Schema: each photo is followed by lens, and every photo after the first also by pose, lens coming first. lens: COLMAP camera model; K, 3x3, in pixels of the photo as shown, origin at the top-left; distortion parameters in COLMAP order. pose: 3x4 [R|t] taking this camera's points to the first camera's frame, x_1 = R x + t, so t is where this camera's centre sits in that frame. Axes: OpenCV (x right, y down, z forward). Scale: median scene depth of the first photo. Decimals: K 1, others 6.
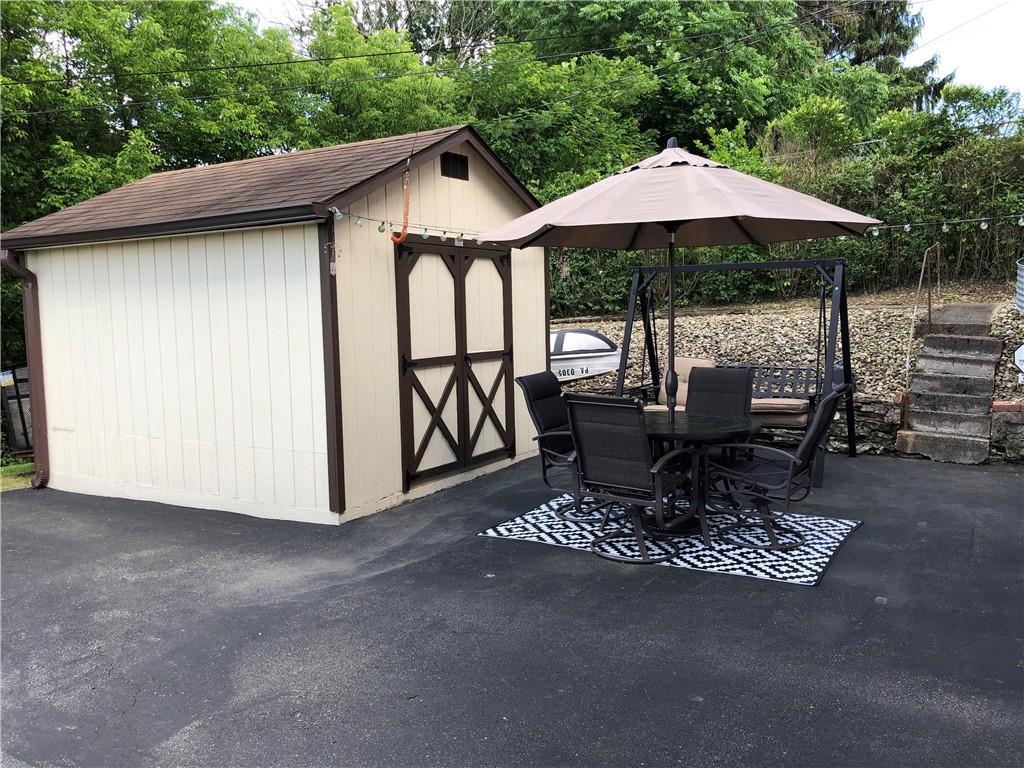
lens RADIAL K [[839.7, 0, 506.8], [0, 839.7, 382.8], [0, 0, 1]] dist [0.052080, -0.089005]
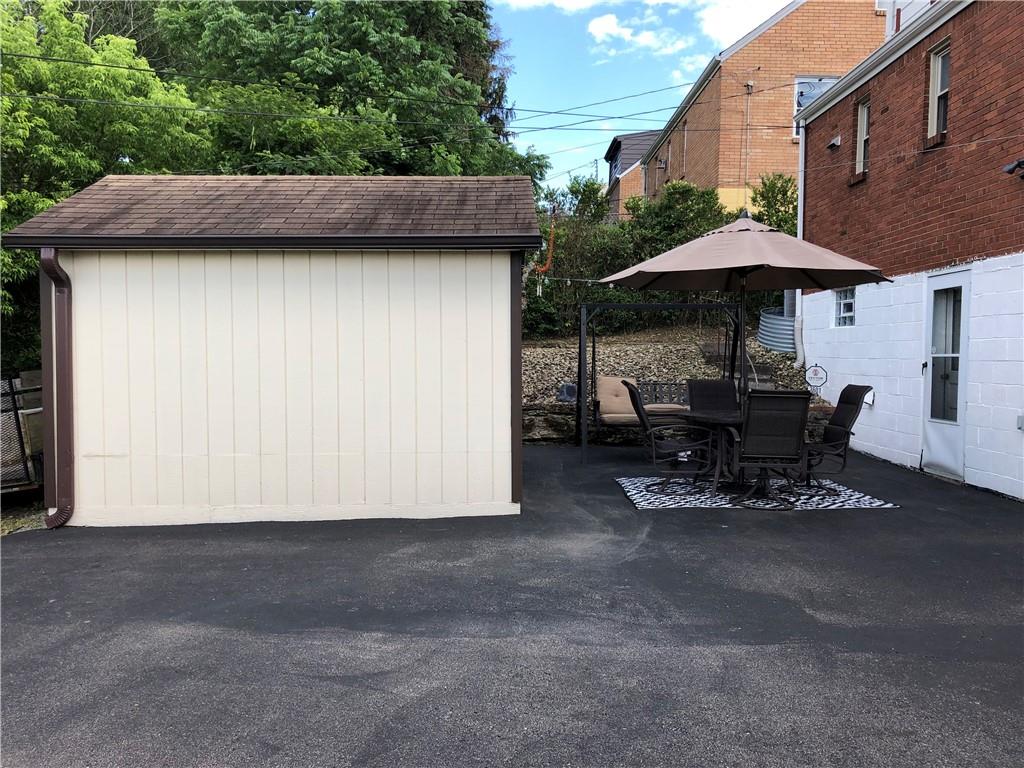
lens RADIAL K [[839.7, 0, 506.8], [0, 839.7, 382.8], [0, 0, 1]] dist [0.052080, -0.089005]
pose [[0.848708, -0.003987, 0.528847, -0.877698], [0.033250, 0.998396, -0.045833, 0.045604], [-0.527815, 0.056483, 0.847479, 0.038399]]
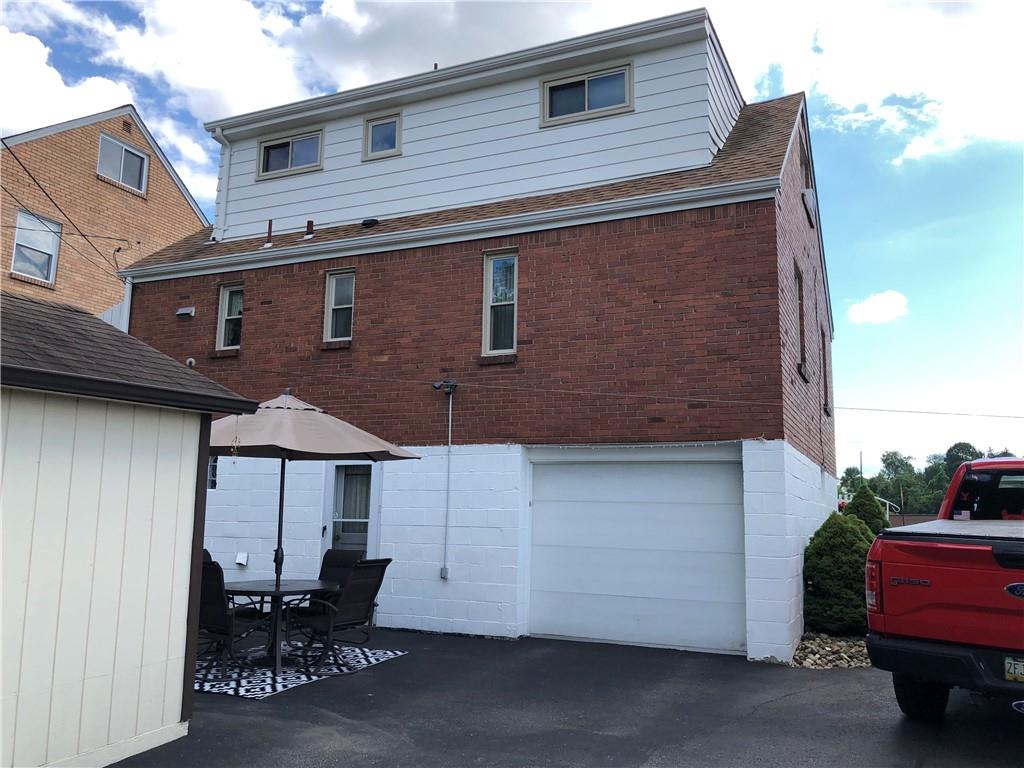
lens RADIAL K [[839.7, 0, 506.8], [0, 839.7, 382.8], [0, 0, 1]] dist [0.052080, -0.089005]
pose [[-0.124987, 0.149432, 0.980841, -1.339777], [0.075573, 0.987155, -0.140764, -0.069046], [-0.989276, 0.056531, -0.134674, 0.872951]]
